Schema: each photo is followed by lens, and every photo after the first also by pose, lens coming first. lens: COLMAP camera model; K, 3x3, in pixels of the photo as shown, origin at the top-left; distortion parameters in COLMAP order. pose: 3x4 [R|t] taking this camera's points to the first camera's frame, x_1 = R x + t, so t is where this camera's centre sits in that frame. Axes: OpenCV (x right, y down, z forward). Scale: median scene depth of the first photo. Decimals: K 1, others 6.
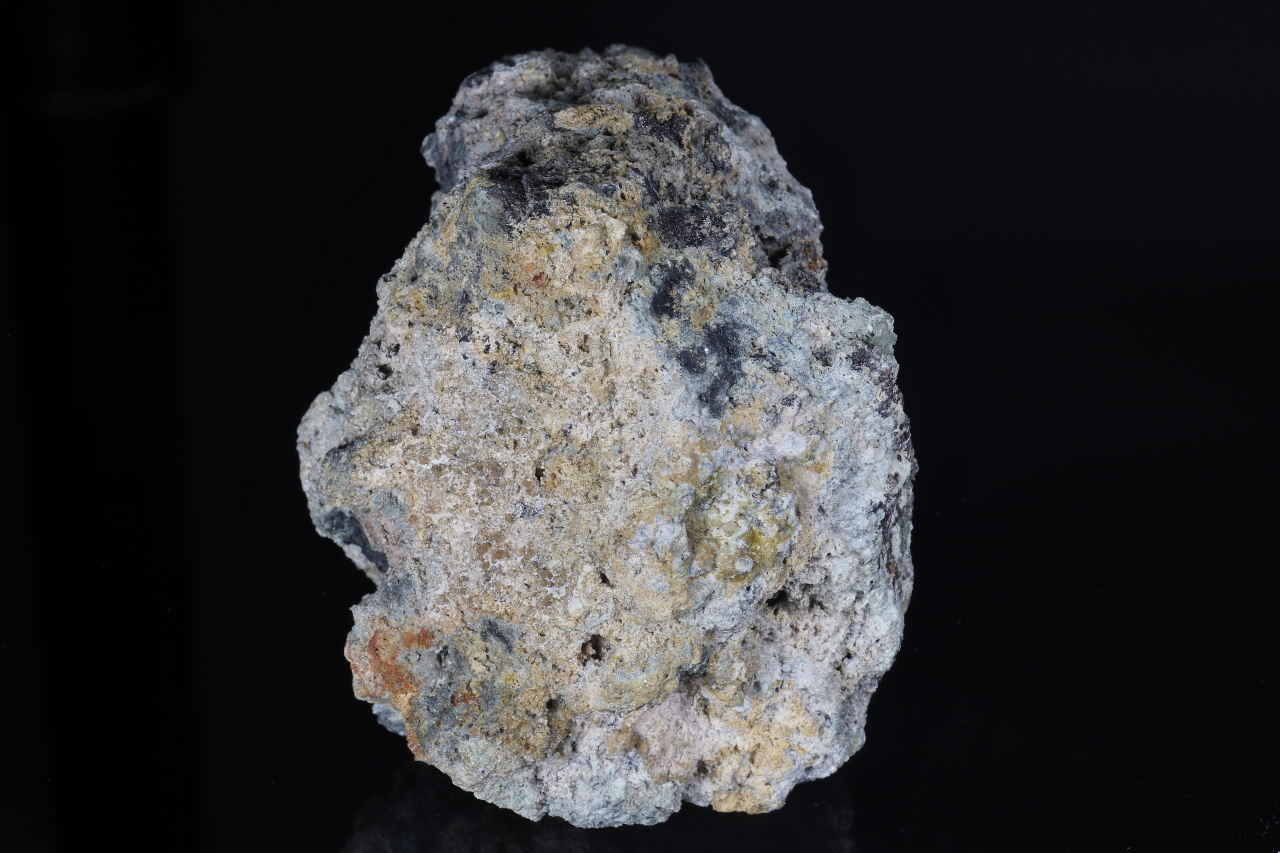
lens RADIAL K [[5350.1, 0, 640.0], [0, 5350.1, 426.5], [0, 0, 1]] dist [0.233519, -6.004187]
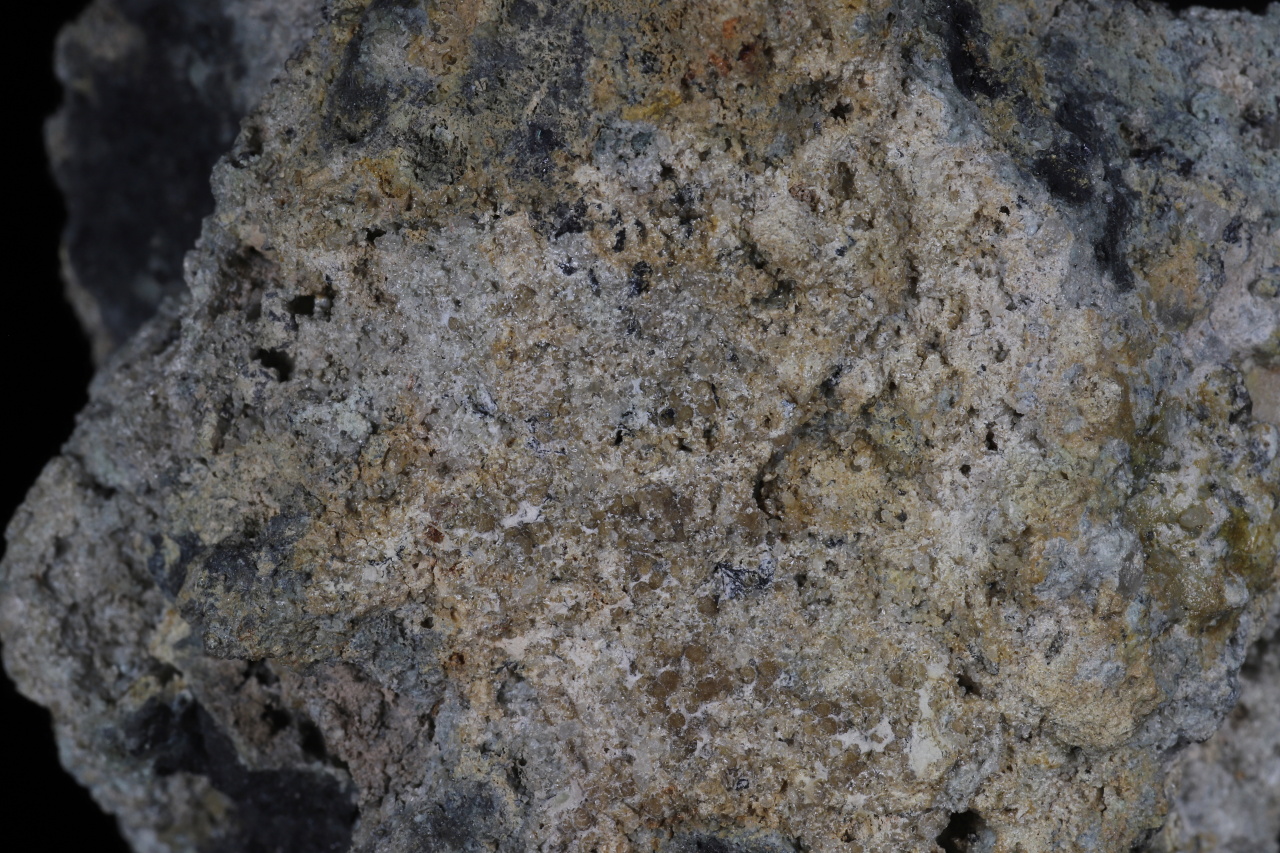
lens RADIAL K [[5350.1, 0, 640.0], [0, 5350.1, 426.5], [0, 0, 1]] dist [0.233519, -6.004187]
pose [[0.874681, -0.187195, 0.447092, -0.230375], [0.205925, 0.978544, 0.006844, -0.001983], [-0.438781, 0.086081, 0.894462, 0.602018]]
